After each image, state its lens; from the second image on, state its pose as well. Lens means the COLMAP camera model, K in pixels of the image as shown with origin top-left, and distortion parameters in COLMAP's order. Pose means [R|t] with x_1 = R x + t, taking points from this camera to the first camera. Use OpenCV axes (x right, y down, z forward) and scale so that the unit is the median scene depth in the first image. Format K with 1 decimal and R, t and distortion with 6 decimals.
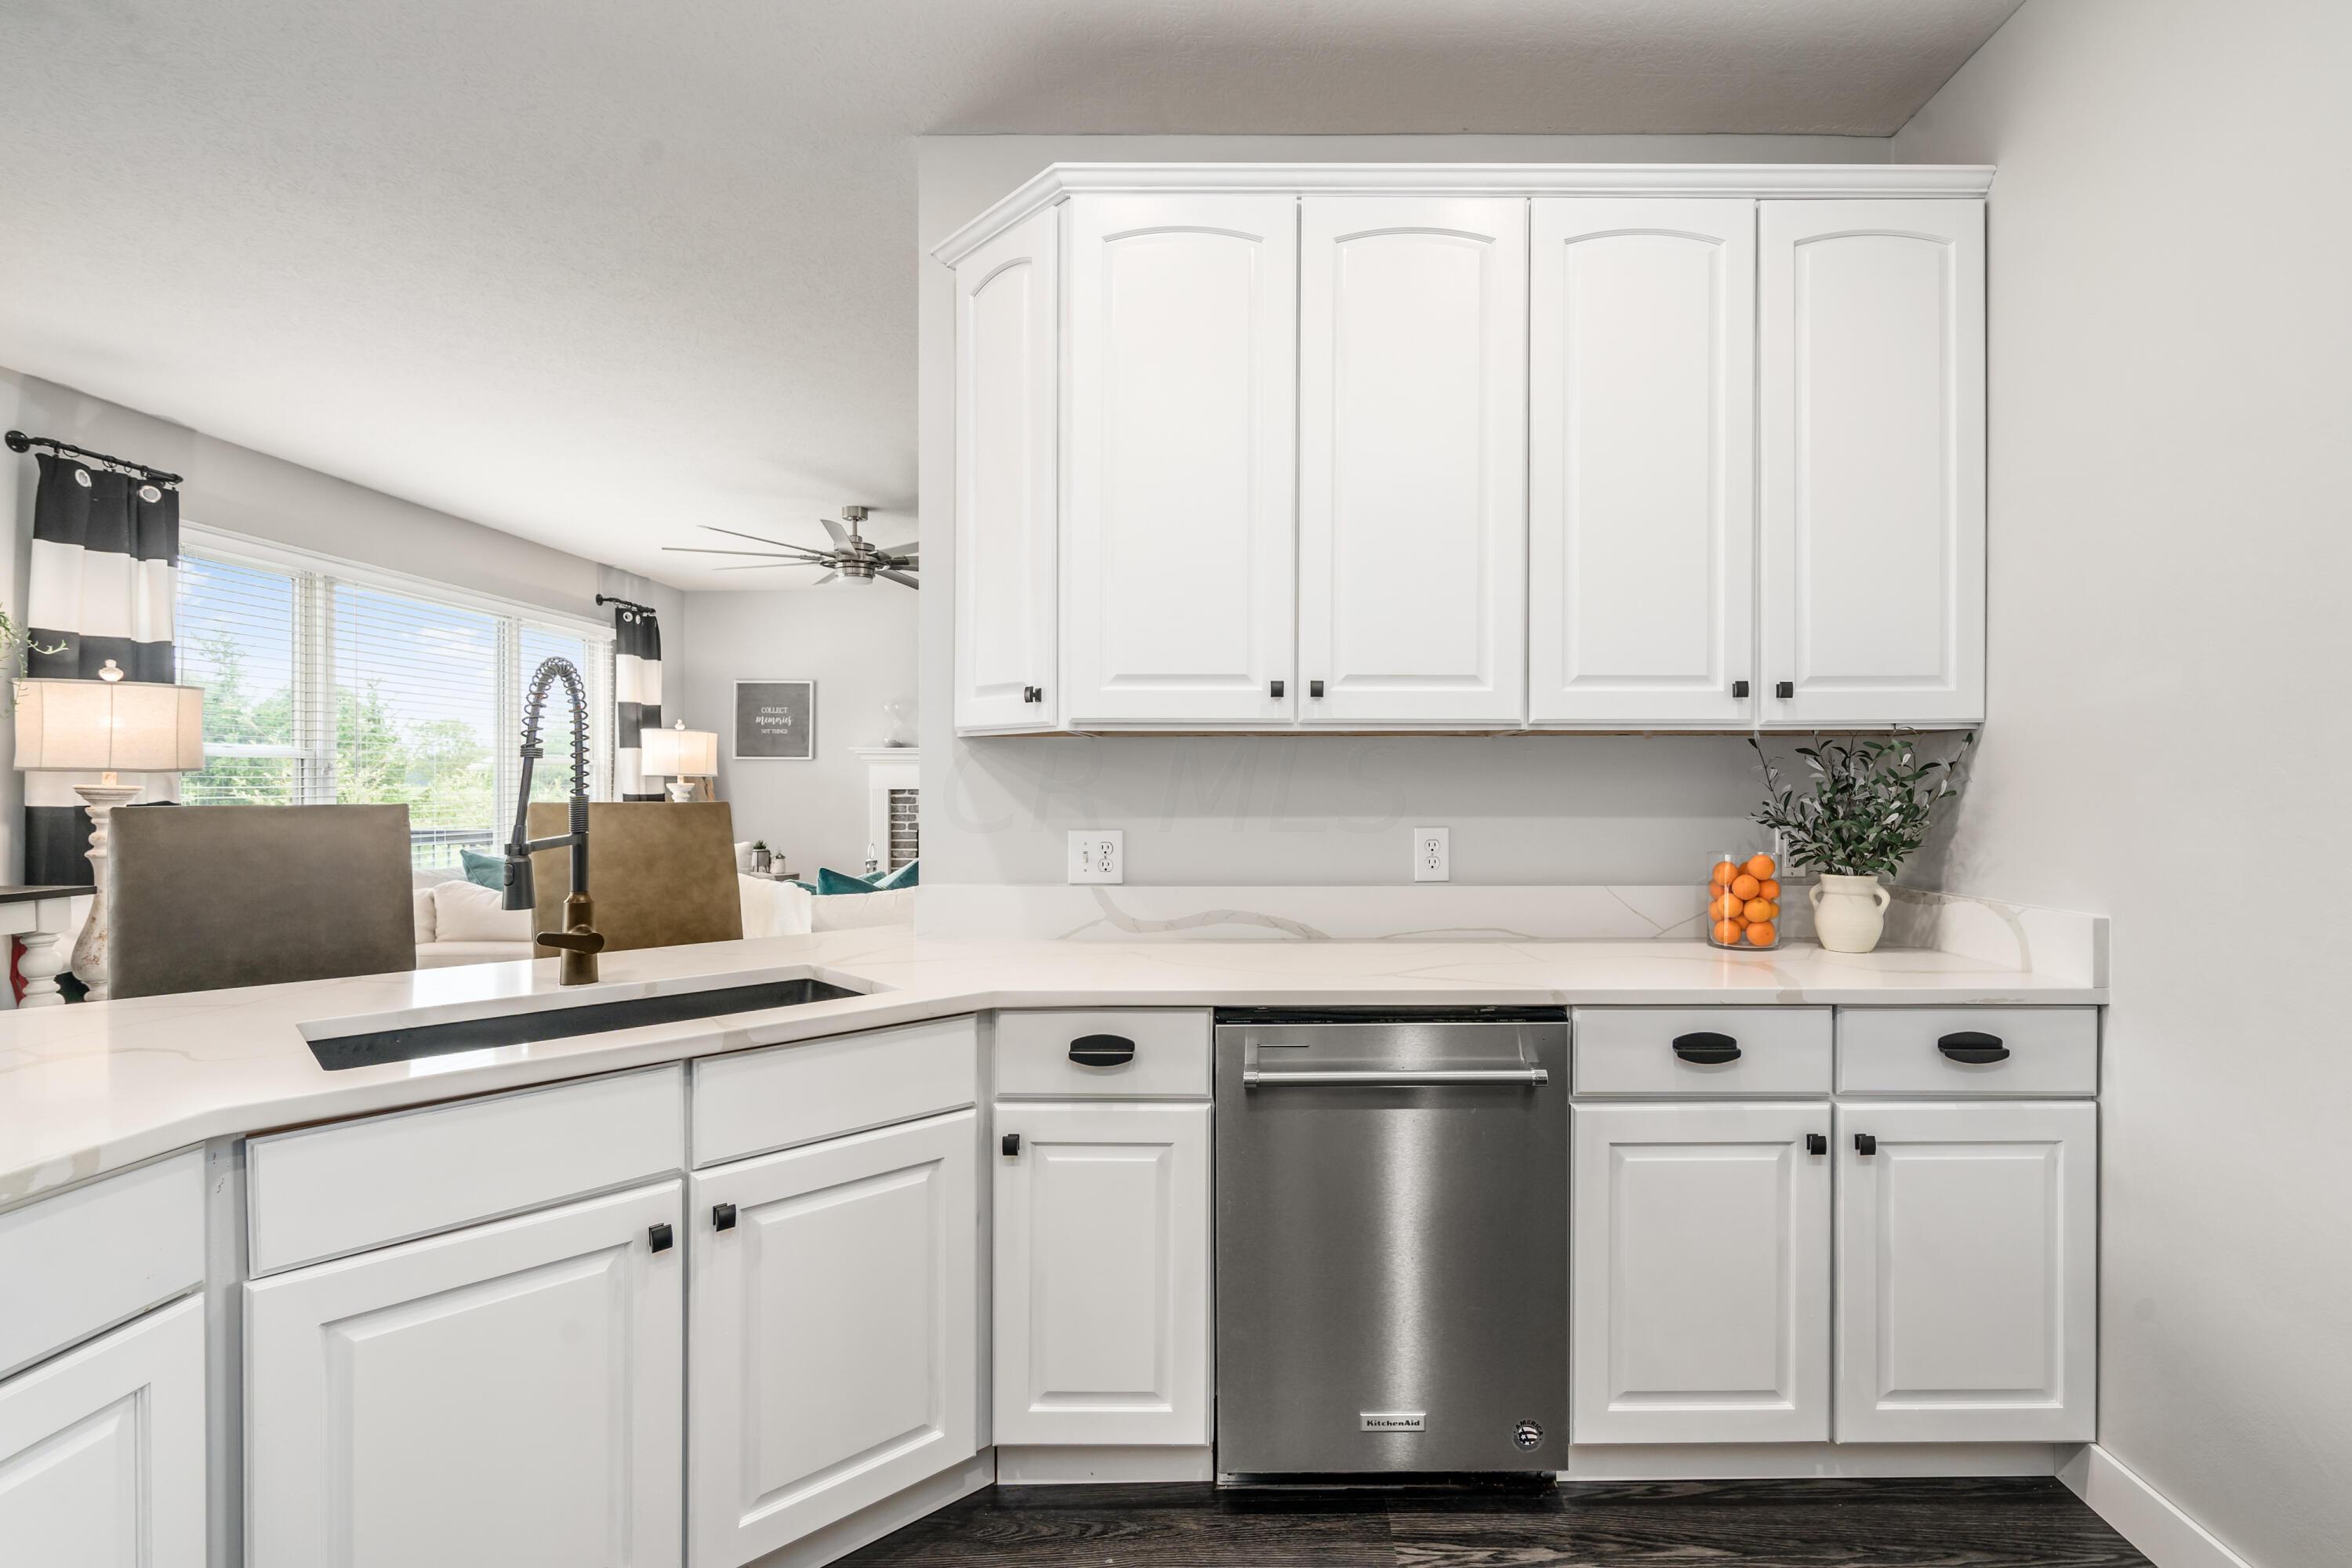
lens RADIAL K [[1104.9, 0, 1287.1], [0, 1104.9, 787.6], [0, 0, 1]] dist [-0.004563, 0.000438]
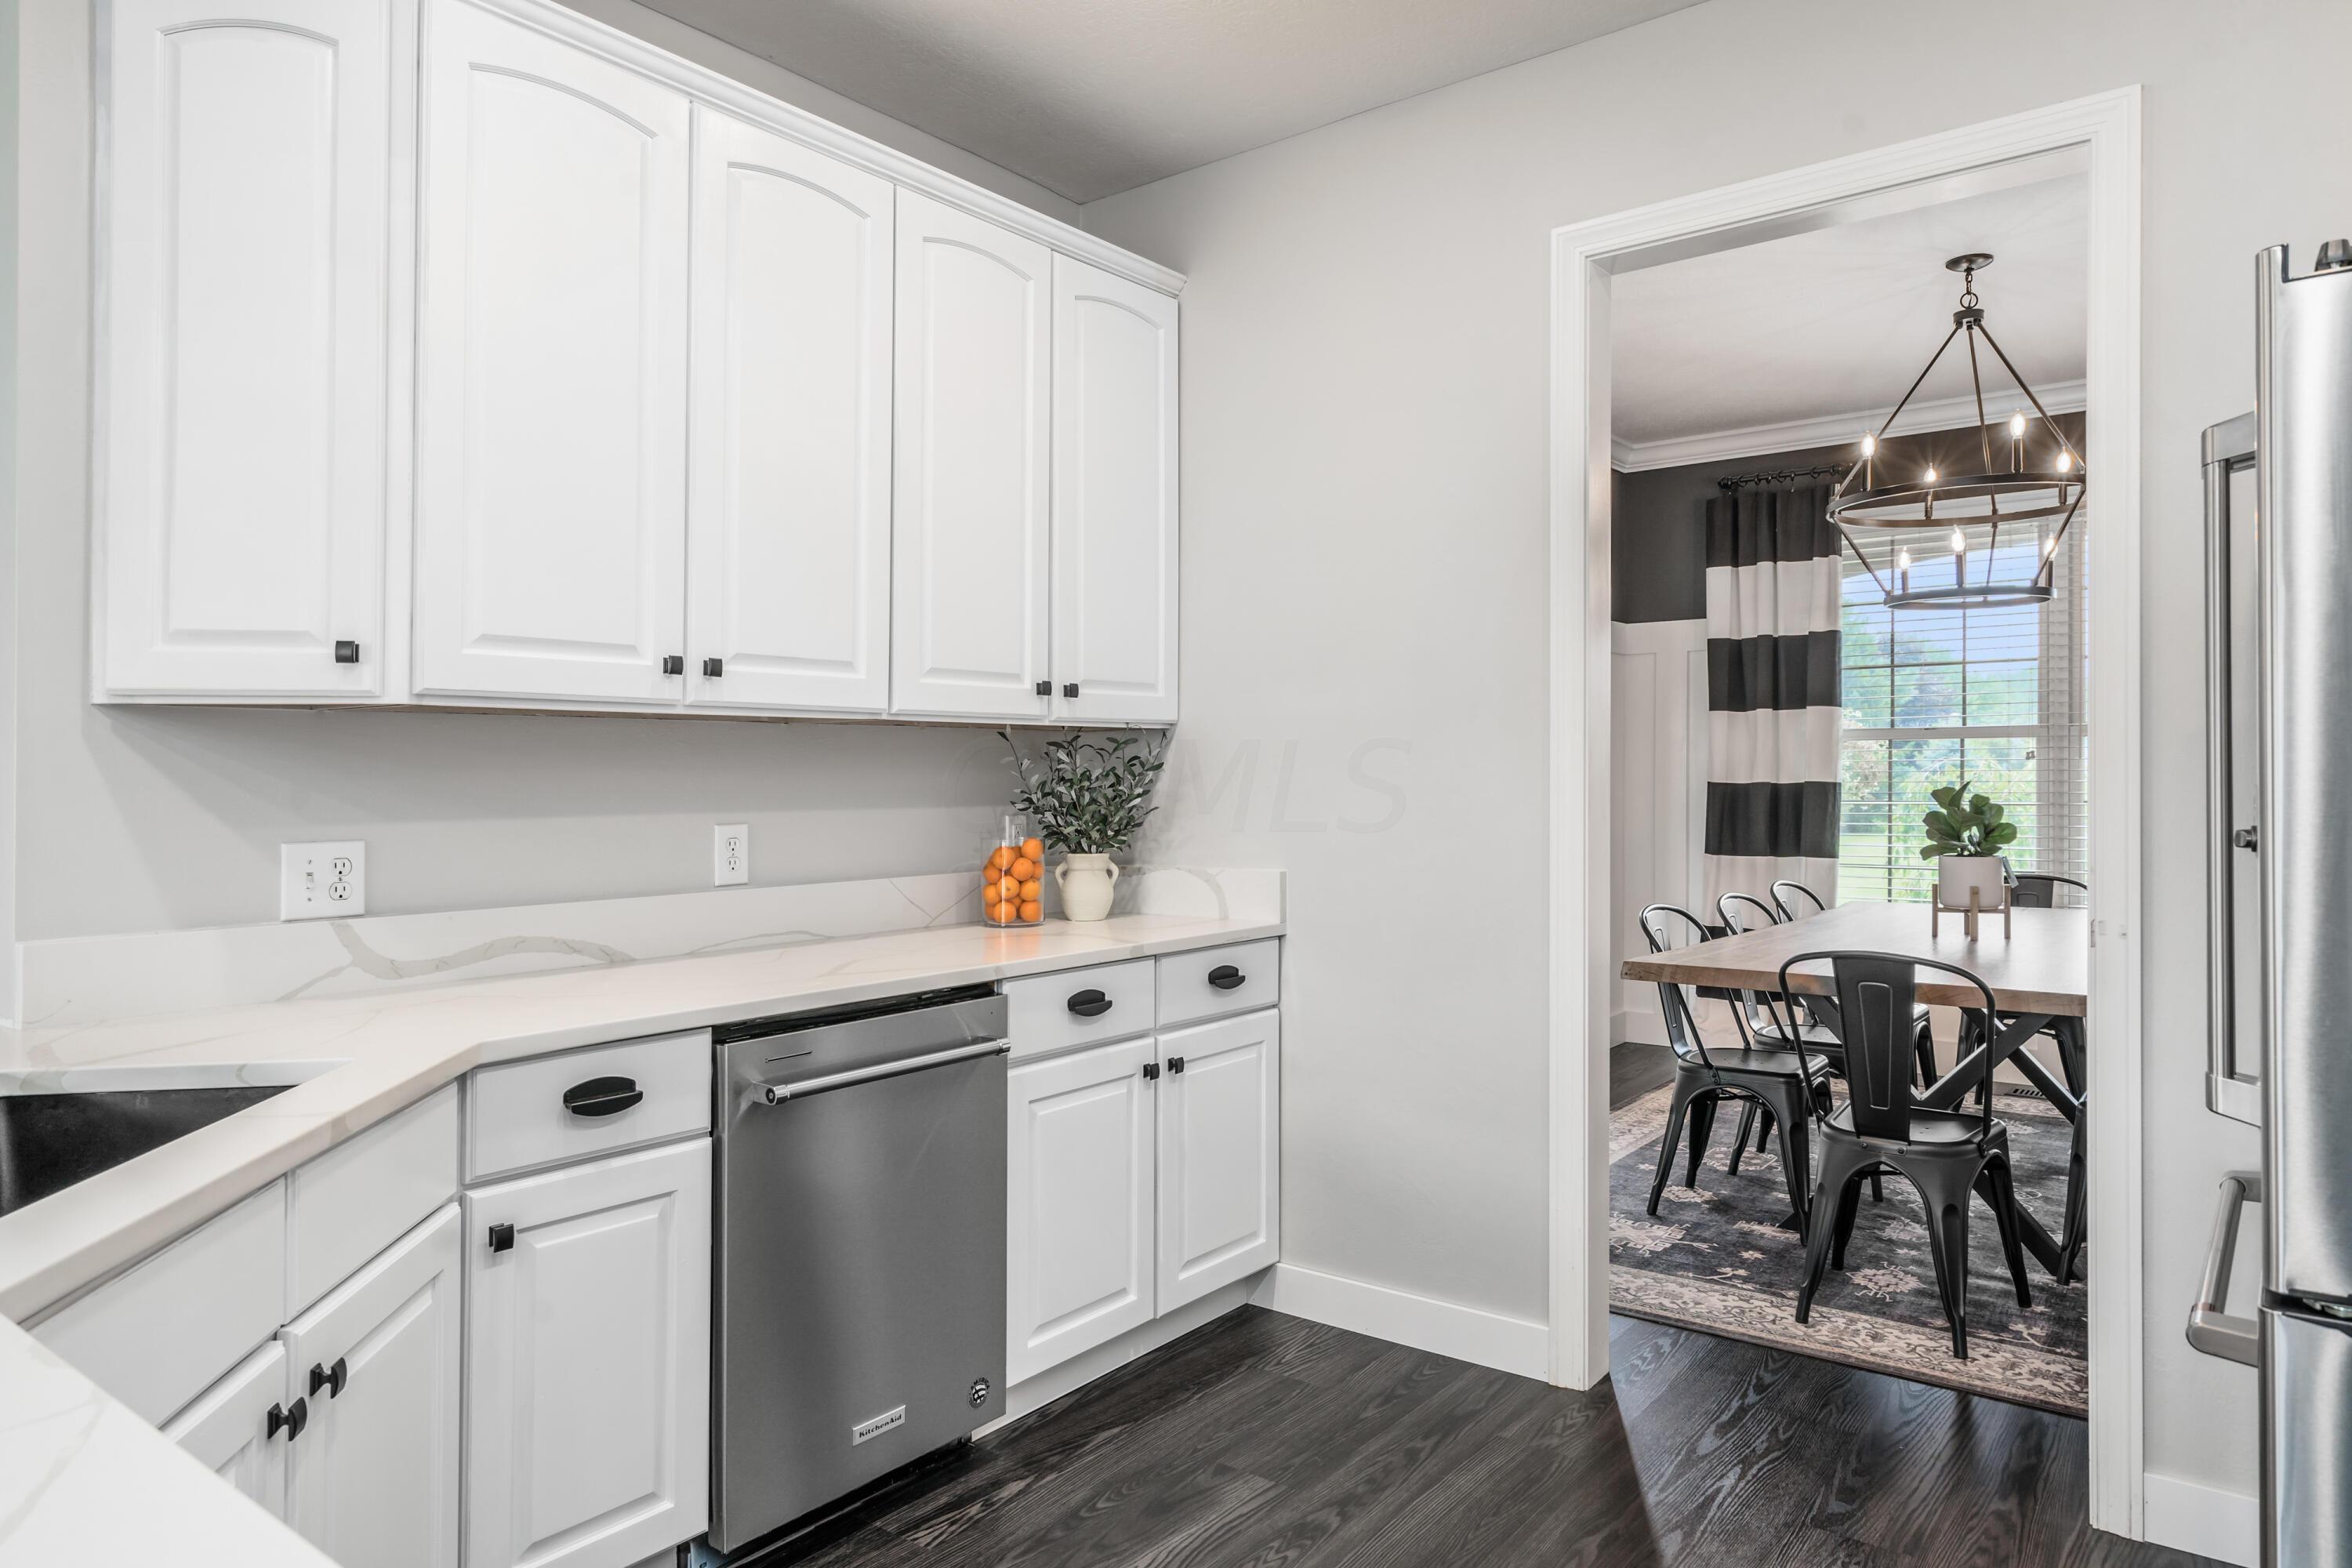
lens RADIAL K [[1465.3, 0, 1176.0], [0, 1465.3, 784.0], [0, 0, 1]] dist [0.003281, 0.000710]
pose [[0.620584, -0.007502, 0.784104, -0.658902], [0.008800, 0.999958, 0.002603, 0.004219], [-0.784091, 0.005285, 0.620624, -0.015391]]
